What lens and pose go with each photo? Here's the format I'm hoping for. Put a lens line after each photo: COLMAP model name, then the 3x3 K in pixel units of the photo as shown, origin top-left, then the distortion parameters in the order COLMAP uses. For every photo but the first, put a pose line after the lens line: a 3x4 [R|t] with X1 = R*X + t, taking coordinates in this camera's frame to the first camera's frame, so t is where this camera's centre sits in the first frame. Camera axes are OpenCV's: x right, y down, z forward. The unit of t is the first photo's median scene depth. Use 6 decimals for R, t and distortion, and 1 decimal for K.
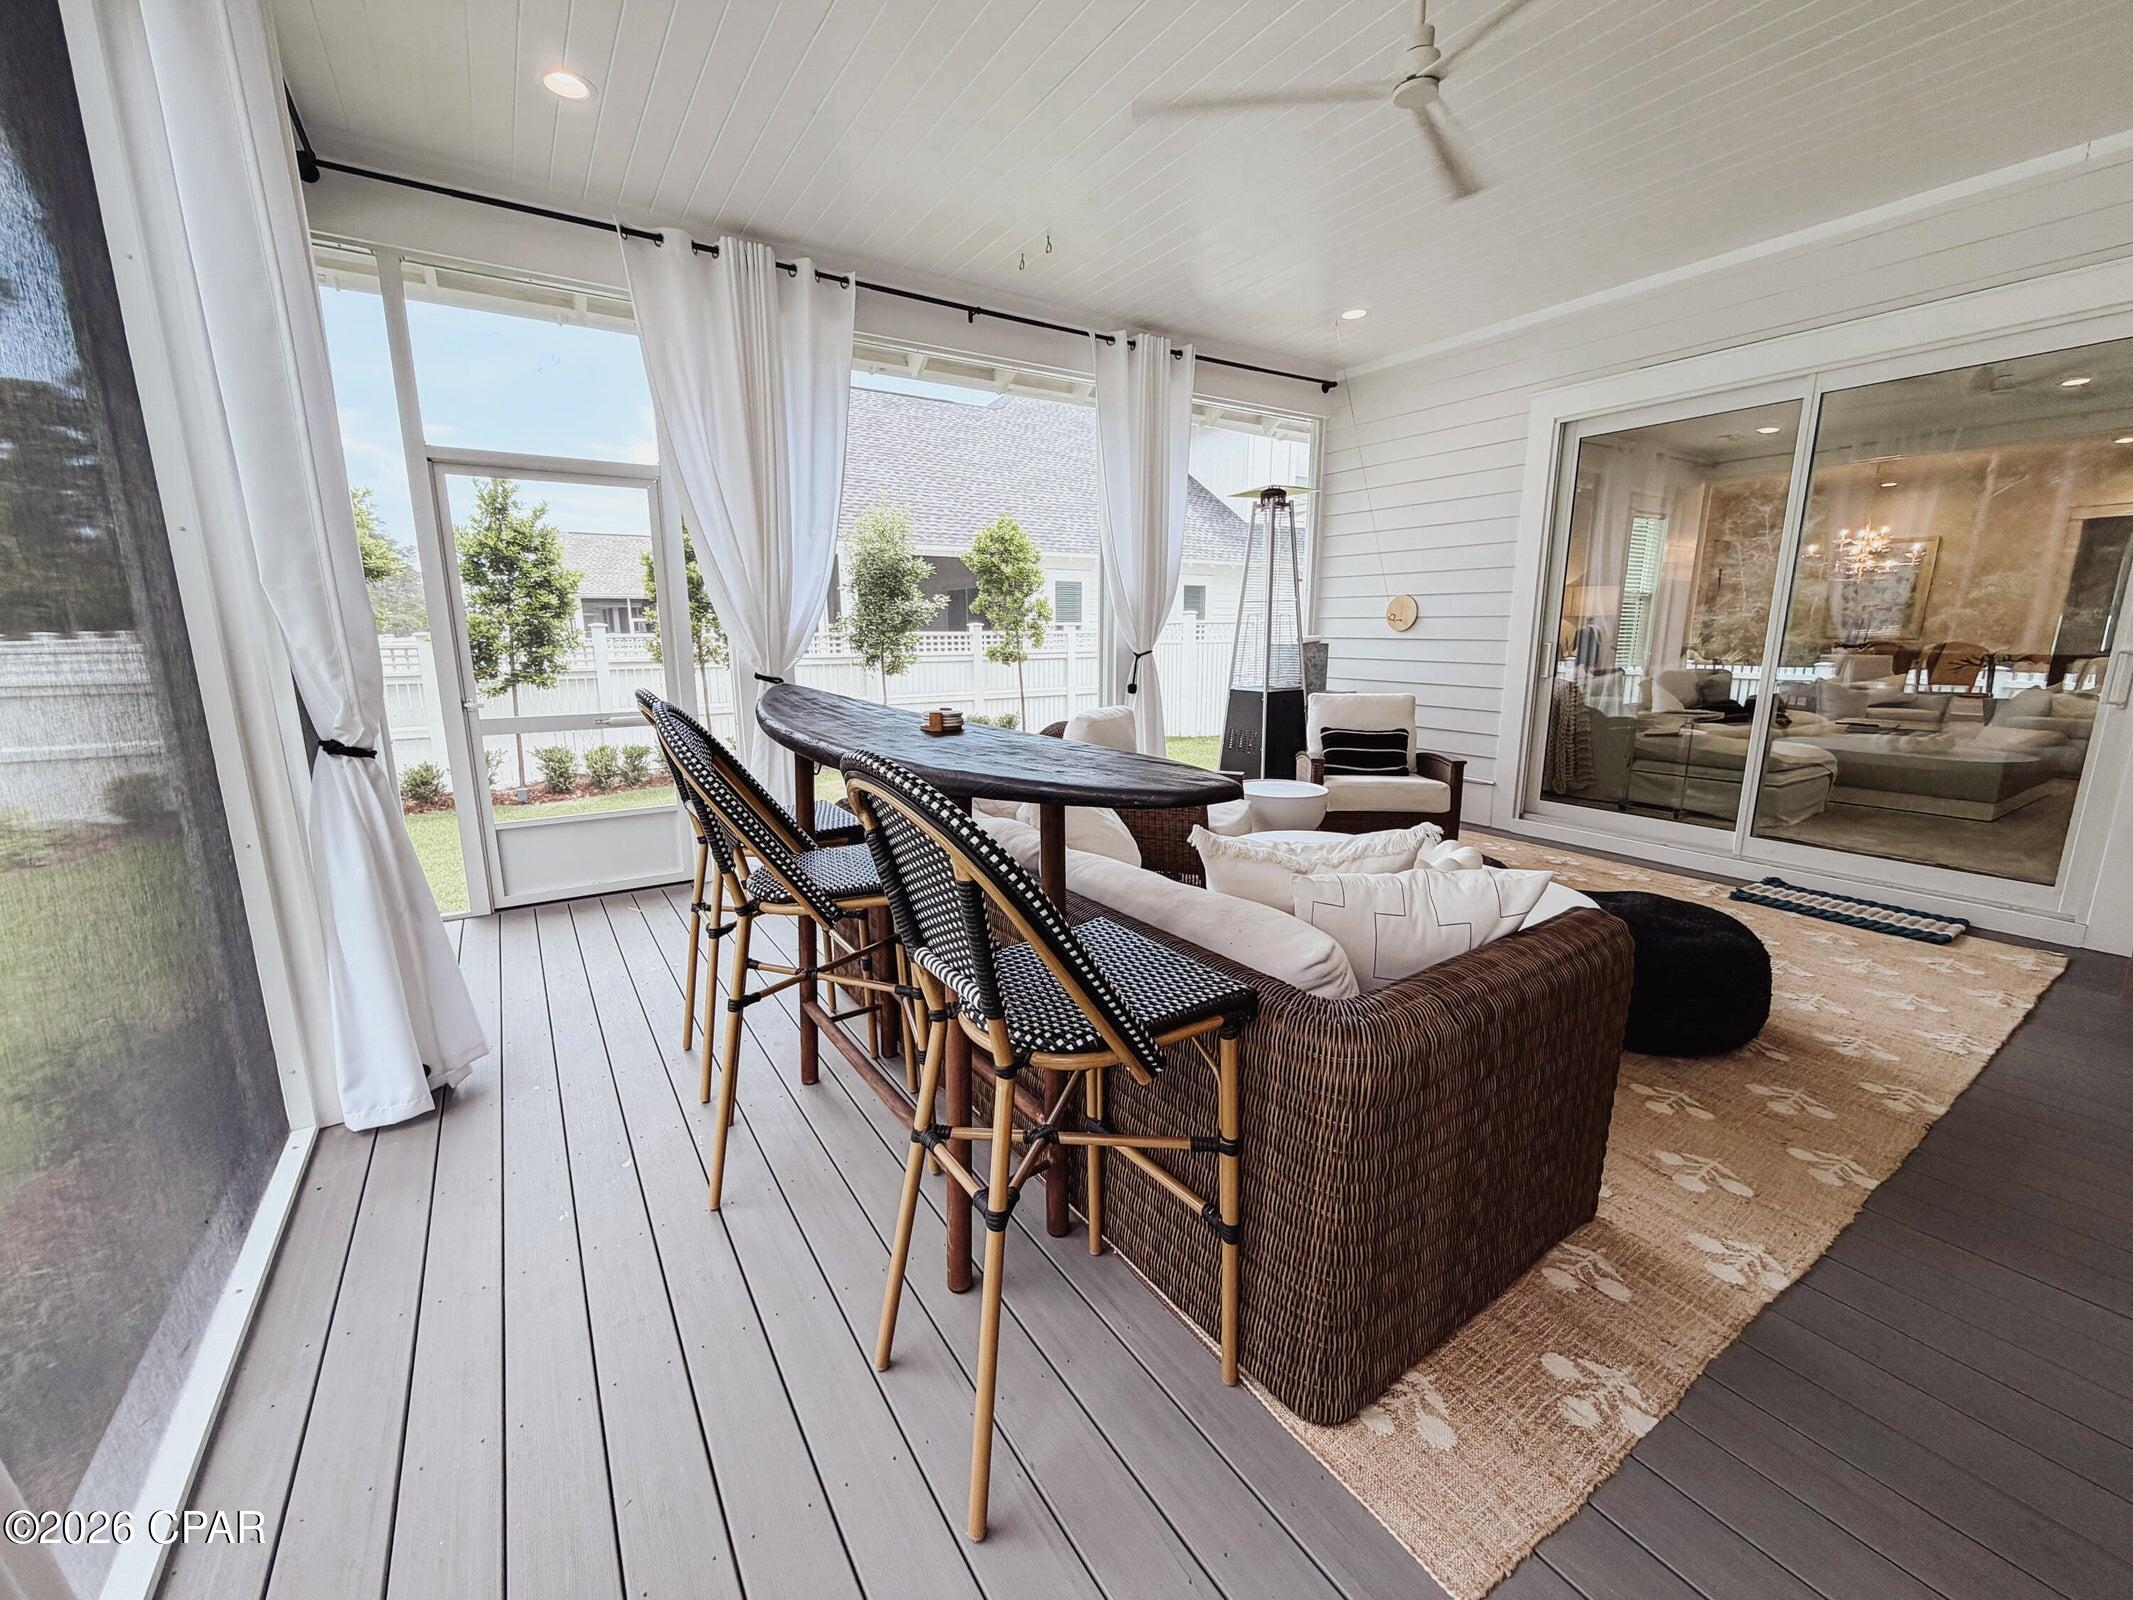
lens RADIAL K [[854.3, 0, 1059.7], [0, 854.3, 802.9], [0, 0, 1]] dist [-0.000816, -0.000133]
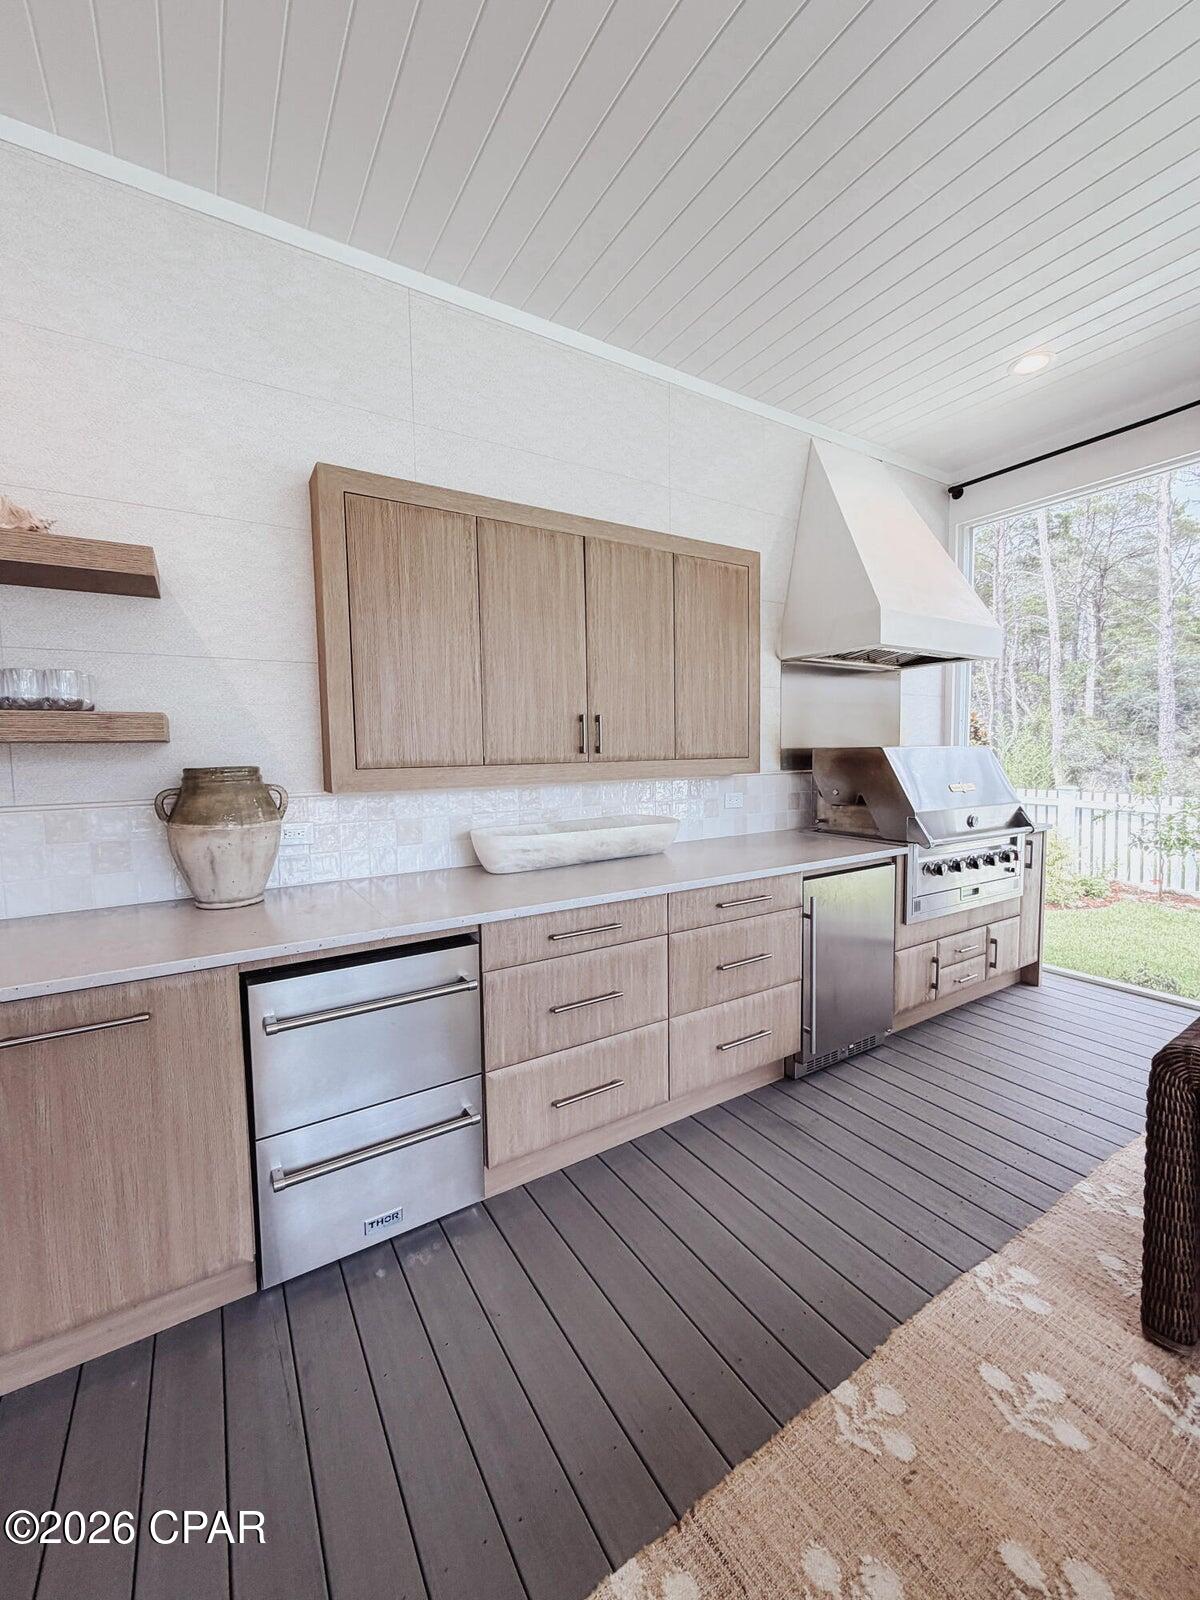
lens RADIAL K [[640.9, 0, 600.6], [0, 640.9, 795.5], [0, 0, 1]] dist [-0.000816, -0.000133]
pose [[-0.999717, 0.019365, 0.013809, 0.905033], [0.022400, 0.961786, 0.272886, -0.264830], [-0.007997, 0.273118, -0.961947, 1.130762]]
